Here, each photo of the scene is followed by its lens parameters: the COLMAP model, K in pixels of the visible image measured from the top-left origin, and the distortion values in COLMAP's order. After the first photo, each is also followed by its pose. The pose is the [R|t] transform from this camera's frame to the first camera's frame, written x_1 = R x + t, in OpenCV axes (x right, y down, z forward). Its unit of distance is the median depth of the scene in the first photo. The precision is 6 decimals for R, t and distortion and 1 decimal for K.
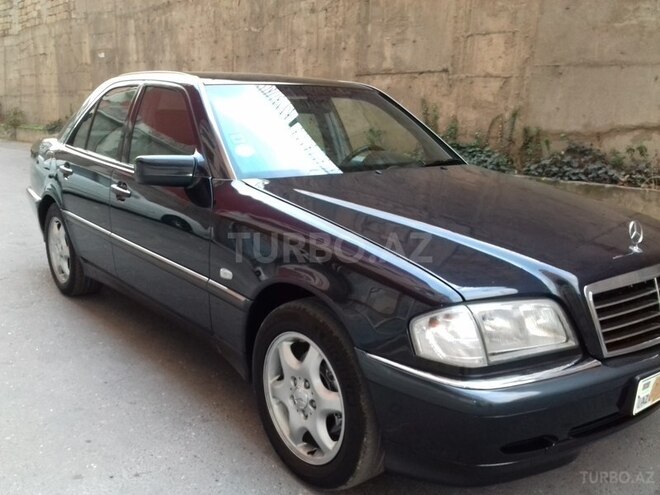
lens RADIAL K [[626.3, 0, 330.0], [0, 626.3, 247.5], [0, 0, 1]] dist [0.069423, -0.182920]
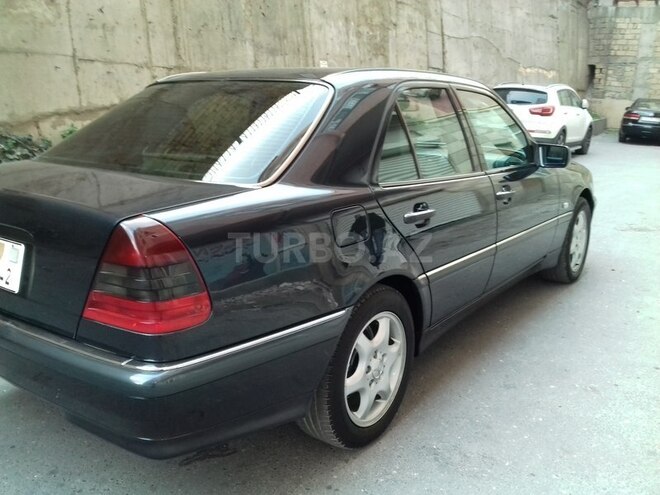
lens RADIAL K [[626.3, 0, 330.0], [0, 626.3, 247.5], [0, 0, 1]] dist [0.069423, -0.182920]
pose [[-0.271214, -0.239399, 0.932272, -0.526851], [0.189202, 0.936418, 0.295506, -0.158292], [-0.943740, 0.256533, -0.208675, 0.644904]]
